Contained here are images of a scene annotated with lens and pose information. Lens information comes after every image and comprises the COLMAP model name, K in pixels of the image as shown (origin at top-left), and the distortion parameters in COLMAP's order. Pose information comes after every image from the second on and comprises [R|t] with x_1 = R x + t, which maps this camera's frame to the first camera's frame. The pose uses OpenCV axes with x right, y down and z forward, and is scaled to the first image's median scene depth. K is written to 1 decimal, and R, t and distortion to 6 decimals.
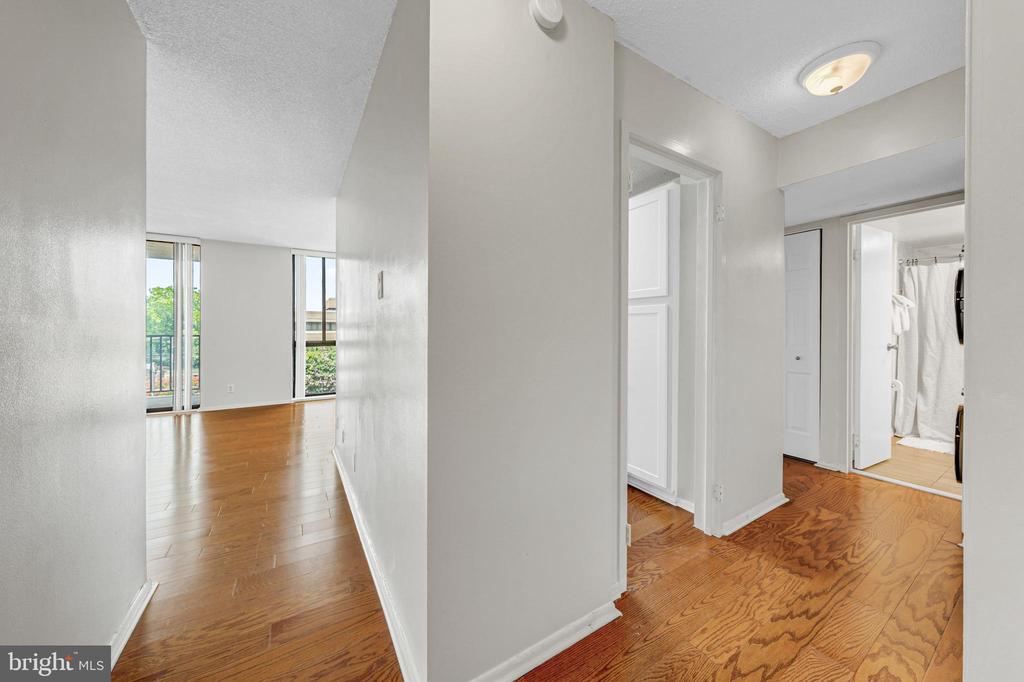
lens RADIAL K [[349.0, 0, 507.0], [0, 349.0, 337.1], [0, 0, 1]] dist [-0.001805, 0.000146]
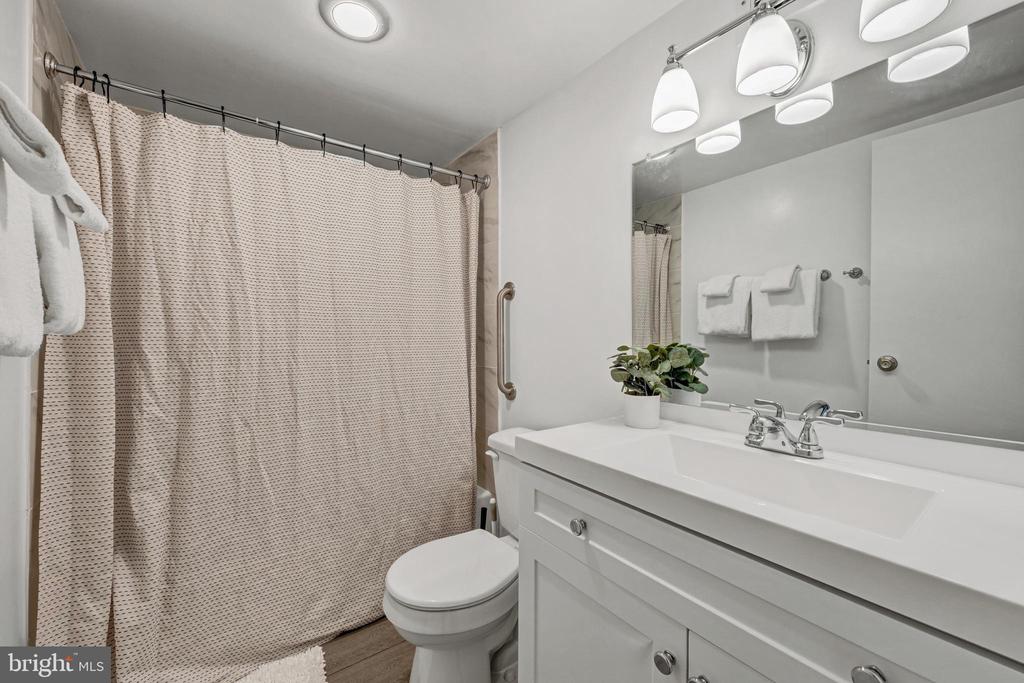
lens RADIAL K [[401.6, 0, 501.0], [0, 401.6, 336.4], [0, 0, 1]] dist [-0.004420, 0.000639]
pose [[-0.095928, 0.000567, 0.995388, 0.845804], [0.009347, 0.999956, 0.000331, -0.012669], [-0.995344, 0.009335, -0.095929, 0.733918]]
